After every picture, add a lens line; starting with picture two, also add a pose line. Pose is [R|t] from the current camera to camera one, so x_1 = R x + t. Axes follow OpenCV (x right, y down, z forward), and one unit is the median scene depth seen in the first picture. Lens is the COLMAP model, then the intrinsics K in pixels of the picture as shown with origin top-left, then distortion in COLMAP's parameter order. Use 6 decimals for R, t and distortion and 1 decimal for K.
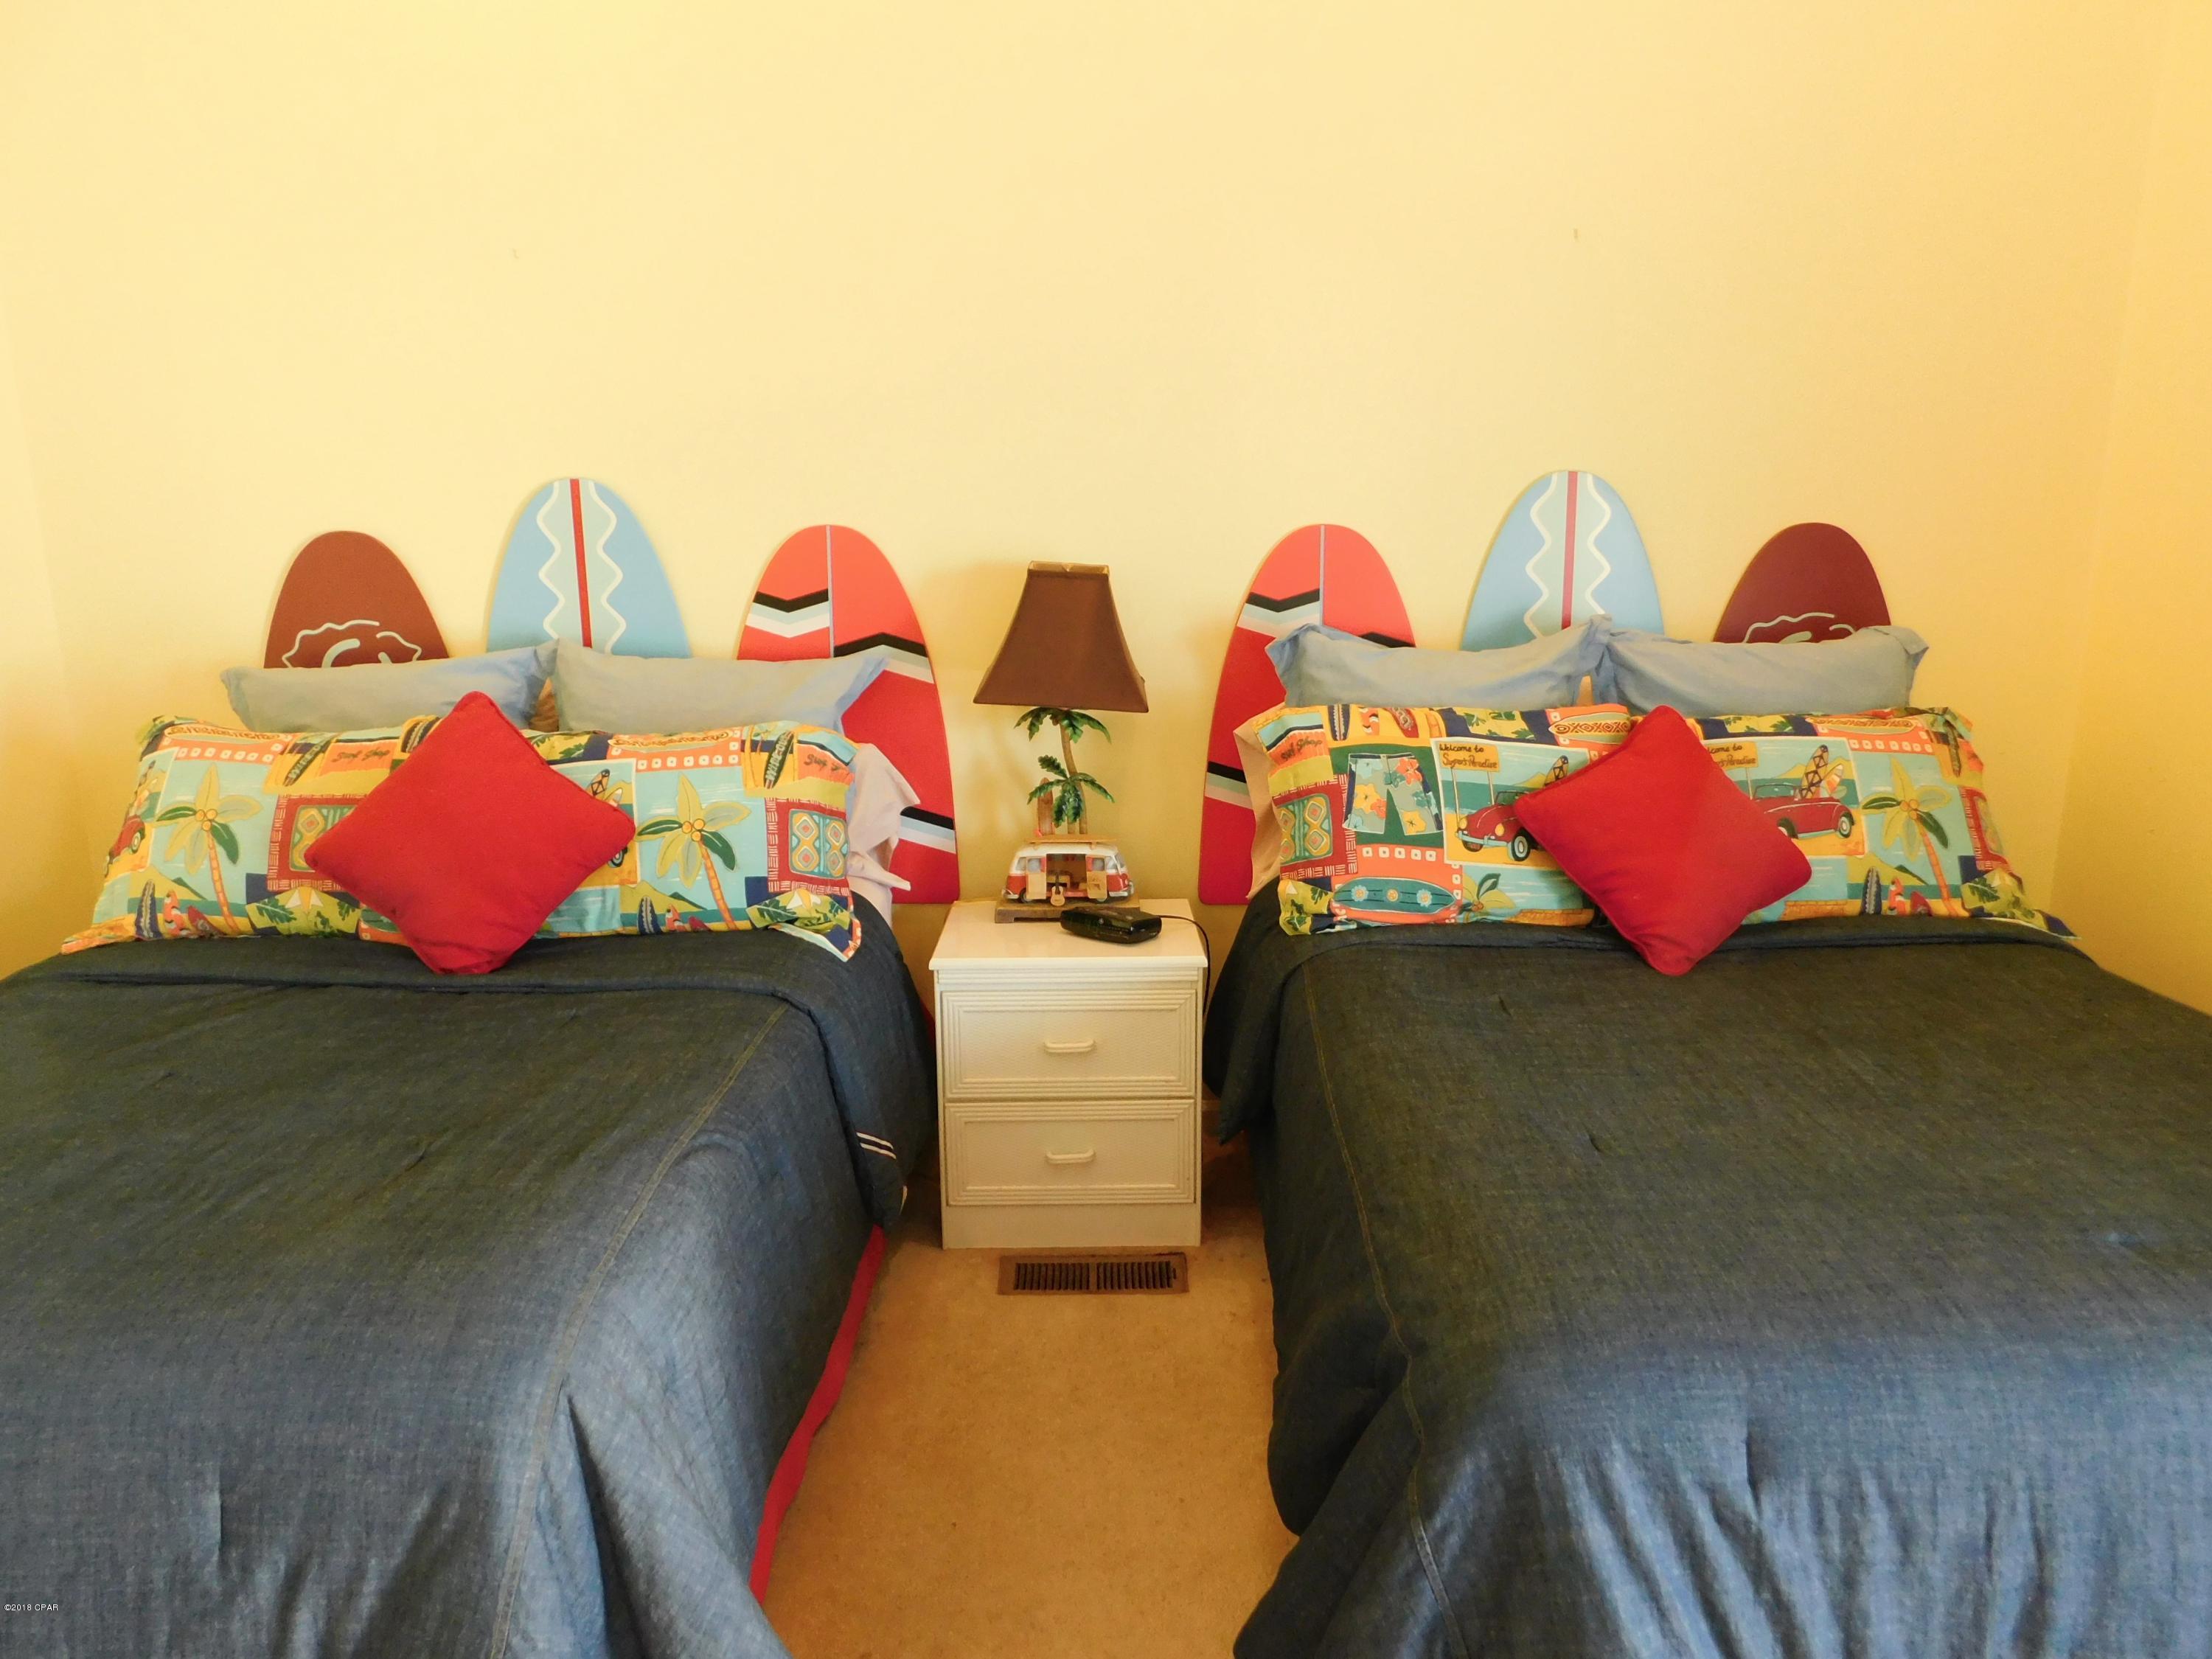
lens RADIAL K [[1378.8, 0, 1026.9], [0, 1378.8, 855.9], [0, 0, 1]] dist [-0.067912, 0.054415]
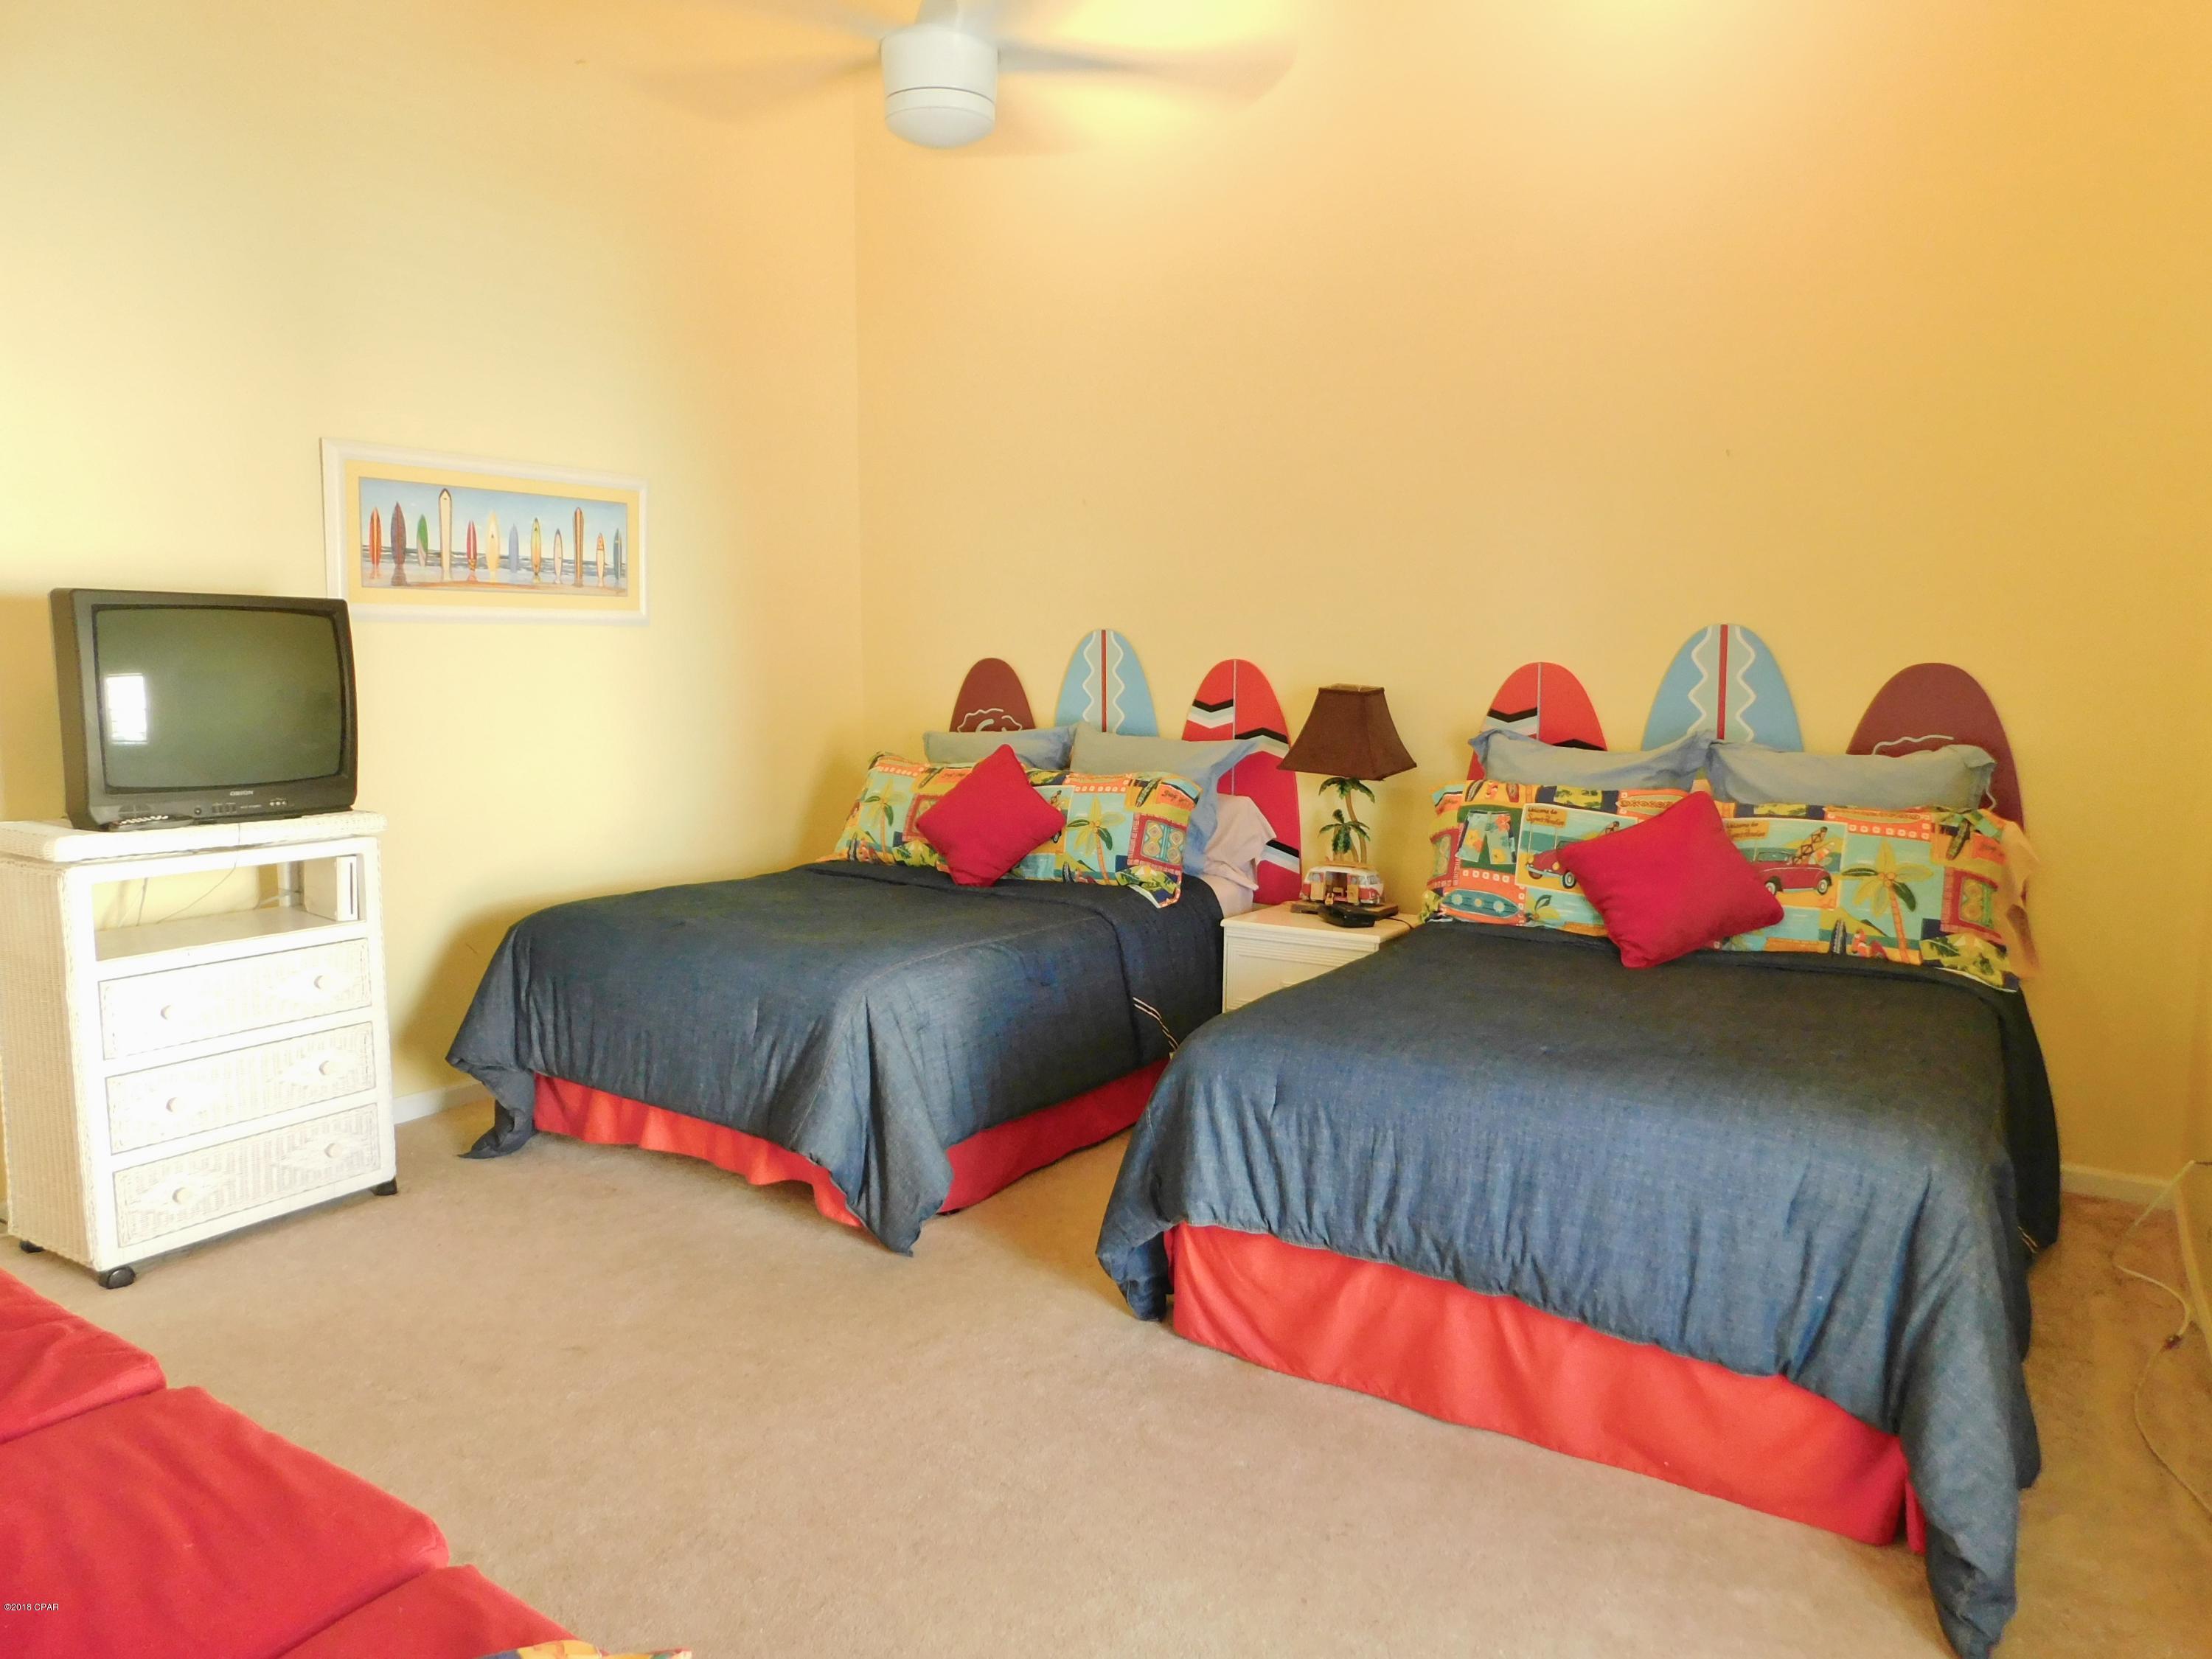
lens RADIAL K [[1454.2, 0, 1106.0], [0, 1454.2, 829.5], [0, 0, 1]] dist [-0.073091, 0.054600]
pose [[0.838735, 0.071288, -0.539853, 0.773083], [-0.135382, 0.987564, -0.079926, 0.131306], [0.527442, 0.140123, 0.837956, -0.560514]]
